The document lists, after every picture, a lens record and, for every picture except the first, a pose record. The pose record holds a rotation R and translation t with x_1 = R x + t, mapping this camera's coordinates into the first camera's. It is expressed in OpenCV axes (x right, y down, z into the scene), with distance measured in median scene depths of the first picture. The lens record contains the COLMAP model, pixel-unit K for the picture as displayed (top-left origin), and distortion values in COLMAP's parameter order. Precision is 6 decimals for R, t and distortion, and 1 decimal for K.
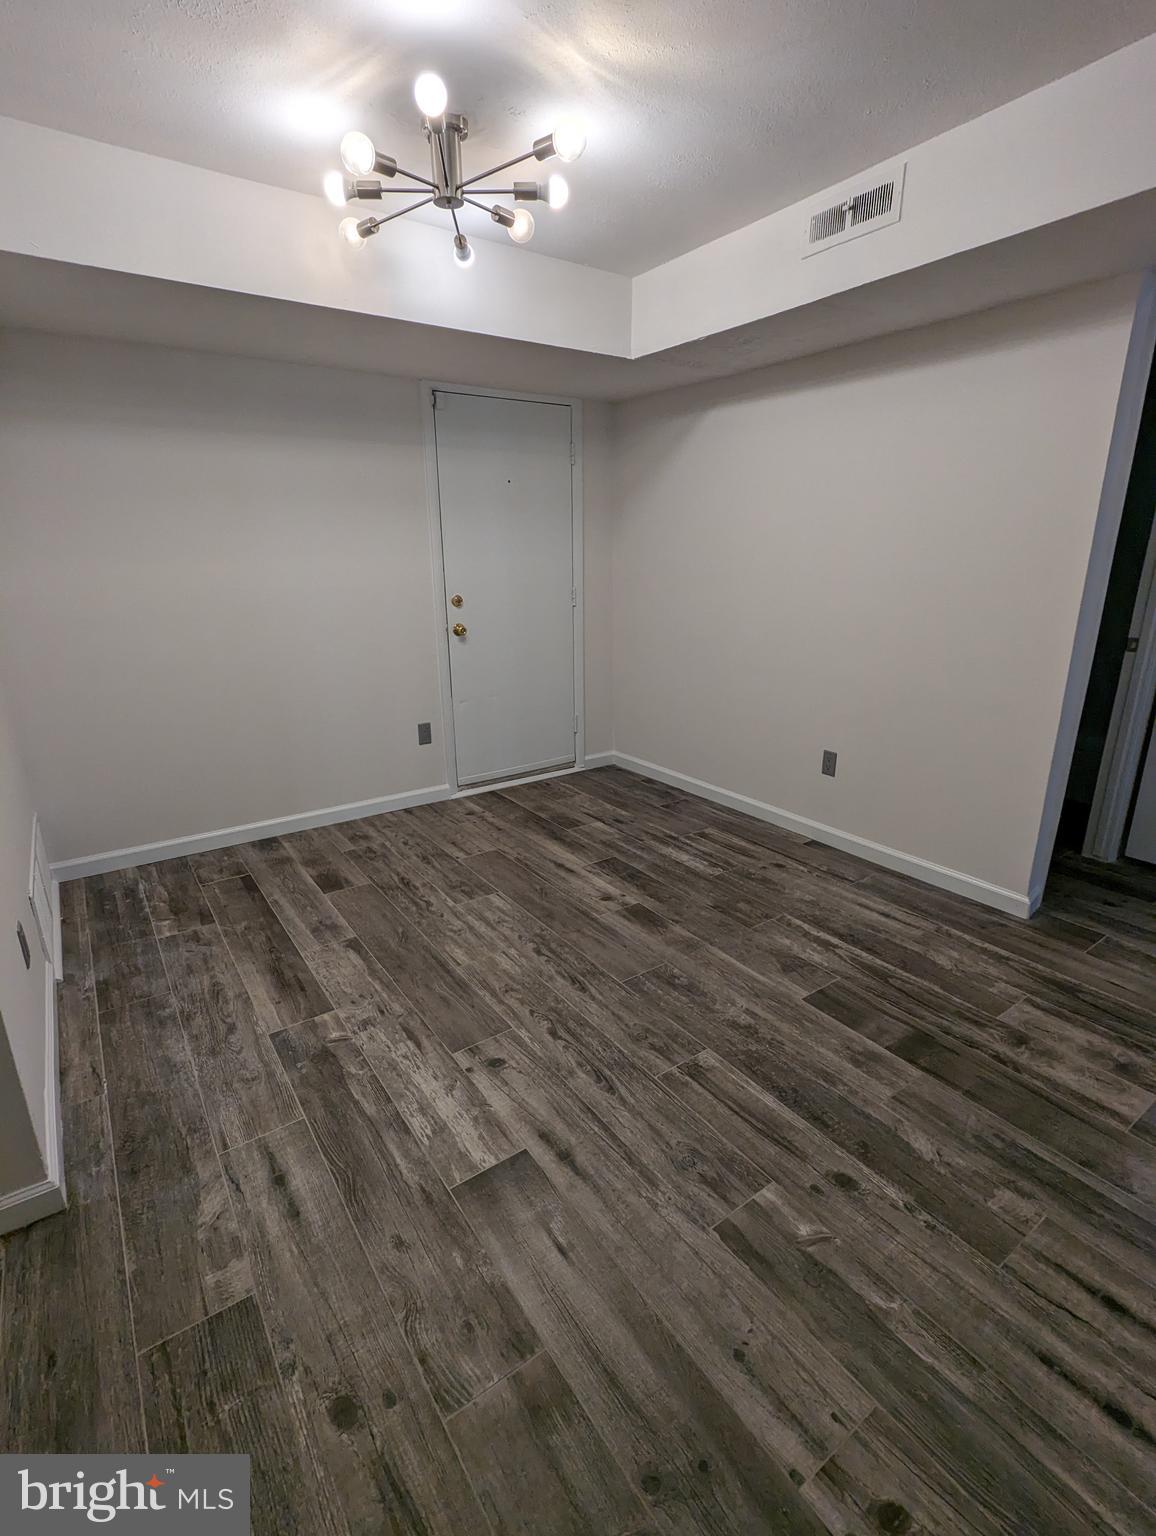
lens RADIAL K [[720.4, 0, 576.0], [0, 720.4, 767.6], [0, 0, 1]] dist [-0.000100, -0.002150]
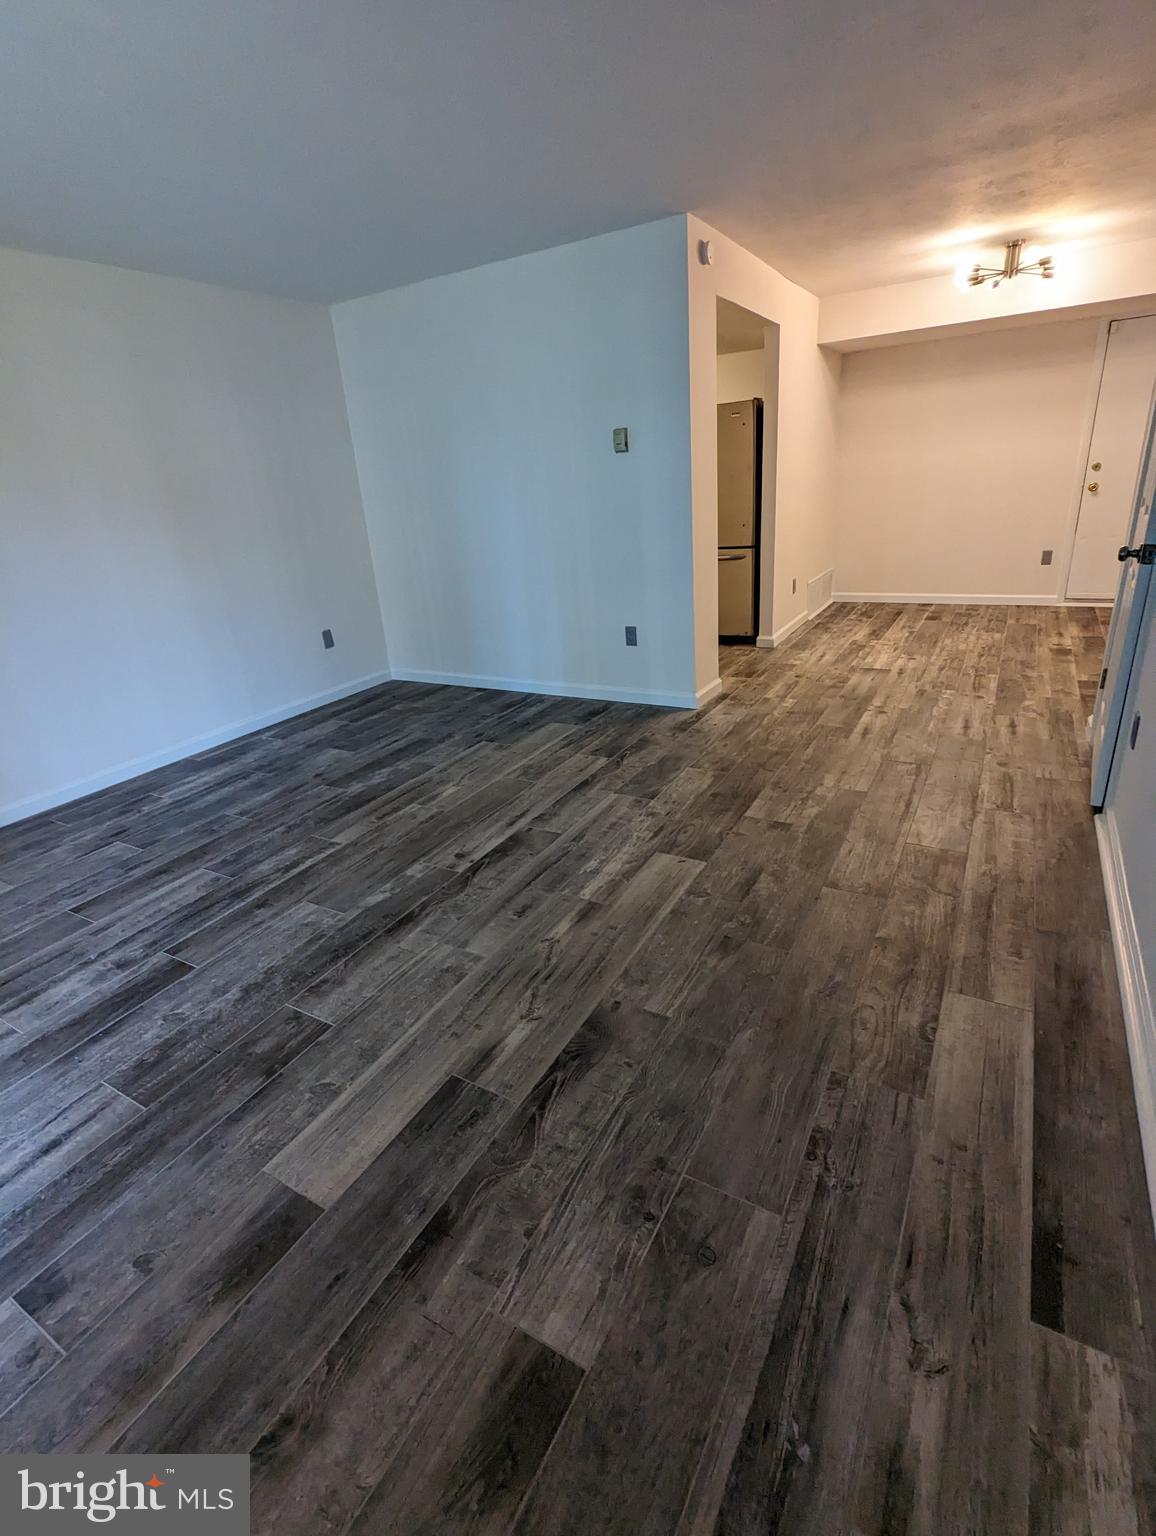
lens RADIAL K [[720.4, 0, 574.3], [0, 720.4, 765.8], [0, 0, 1]] dist [-0.000100, -0.002150]
pose [[0.410033, 0.320122, -0.854046, 1.946763], [-0.204289, 0.944825, 0.256068, 0.433216], [0.888898, 0.069476, 0.452807, -1.325661]]
